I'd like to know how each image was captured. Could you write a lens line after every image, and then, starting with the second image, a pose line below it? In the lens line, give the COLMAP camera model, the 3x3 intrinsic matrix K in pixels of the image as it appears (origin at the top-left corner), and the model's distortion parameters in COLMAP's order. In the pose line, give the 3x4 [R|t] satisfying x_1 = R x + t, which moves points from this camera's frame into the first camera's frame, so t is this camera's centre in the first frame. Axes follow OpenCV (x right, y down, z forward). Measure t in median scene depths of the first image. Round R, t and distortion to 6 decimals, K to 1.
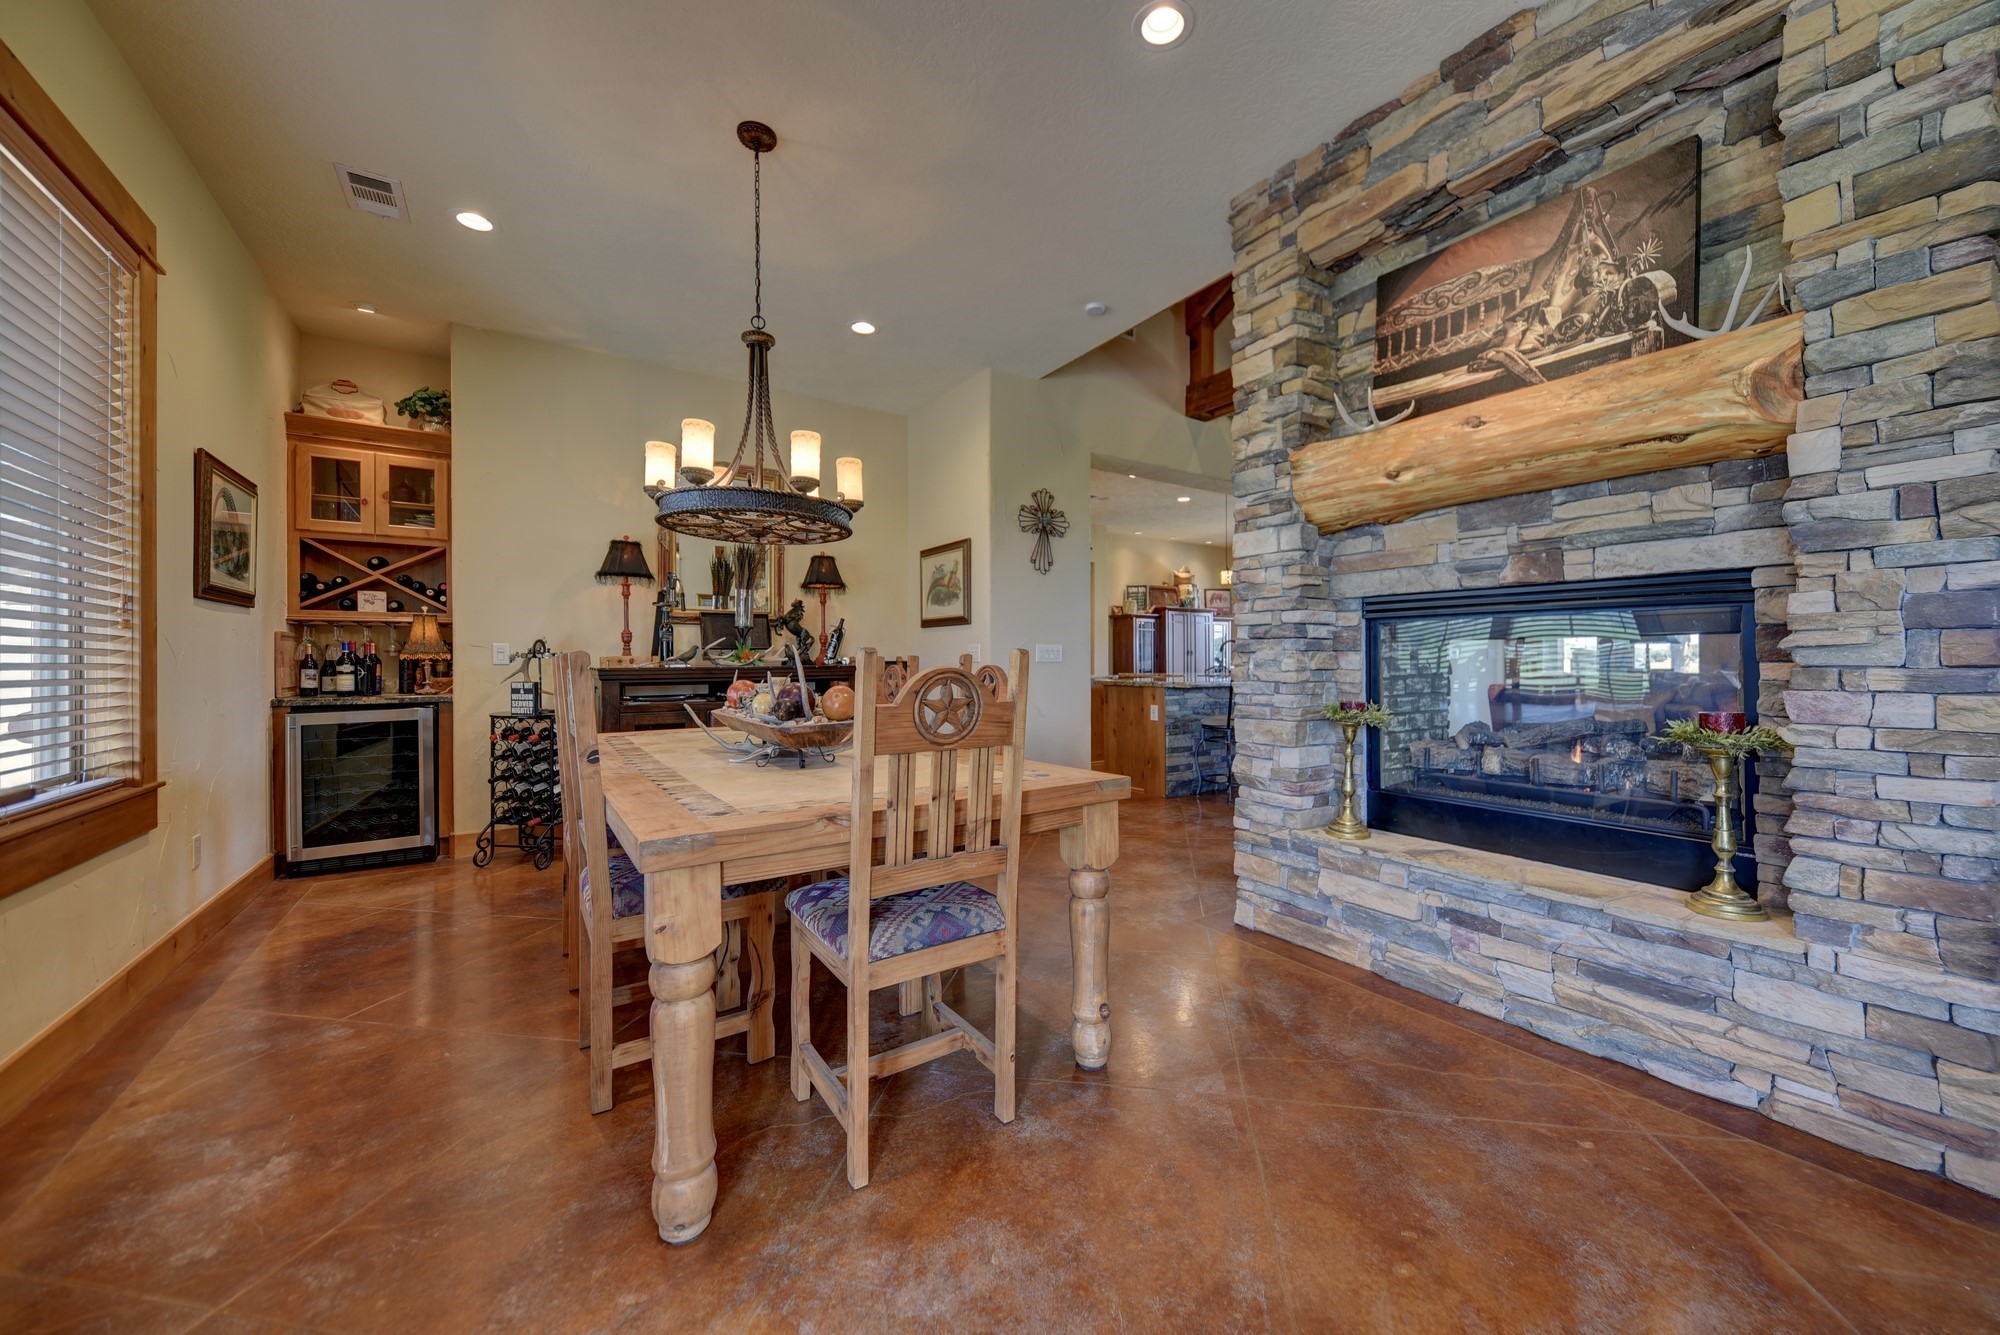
lens RADIAL K [[734.6, 0, 999.1], [0, 734.6, 658.8], [0, 0, 1]] dist [0.009275, -0.000339]
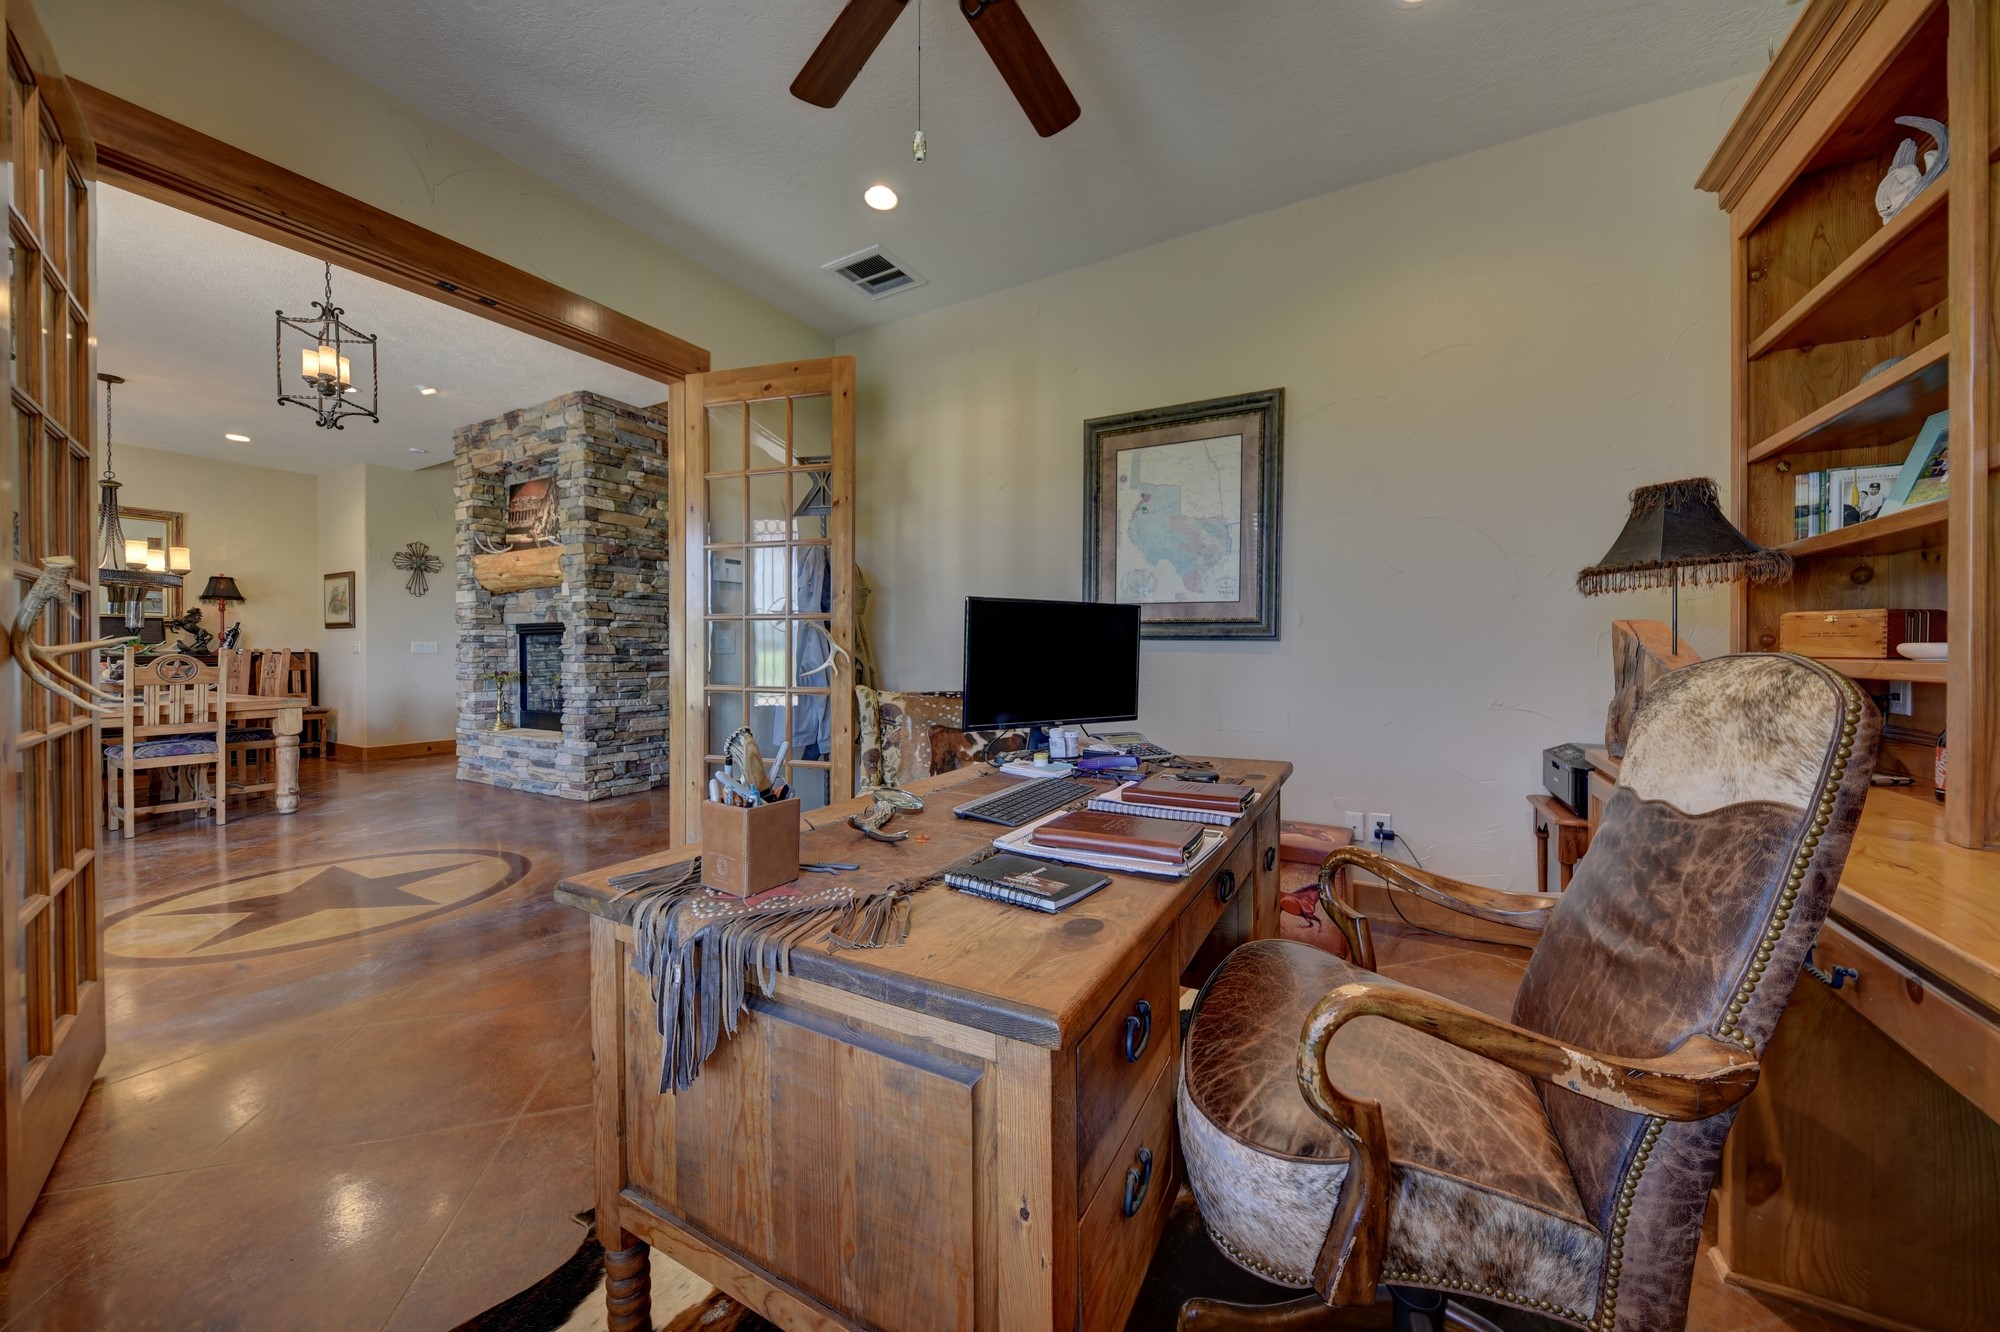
lens RADIAL K [[697.8, 0, 1008.2], [0, 697.8, 659.1], [0, 0, 1]] dist [0.005495, -0.003984]
pose [[0.884993, -0.001385, 0.465603, 0.824256], [-0.005032, 0.999909, 0.012539, -0.011995], [-0.465578, -0.013440, 0.884905, -1.554146]]
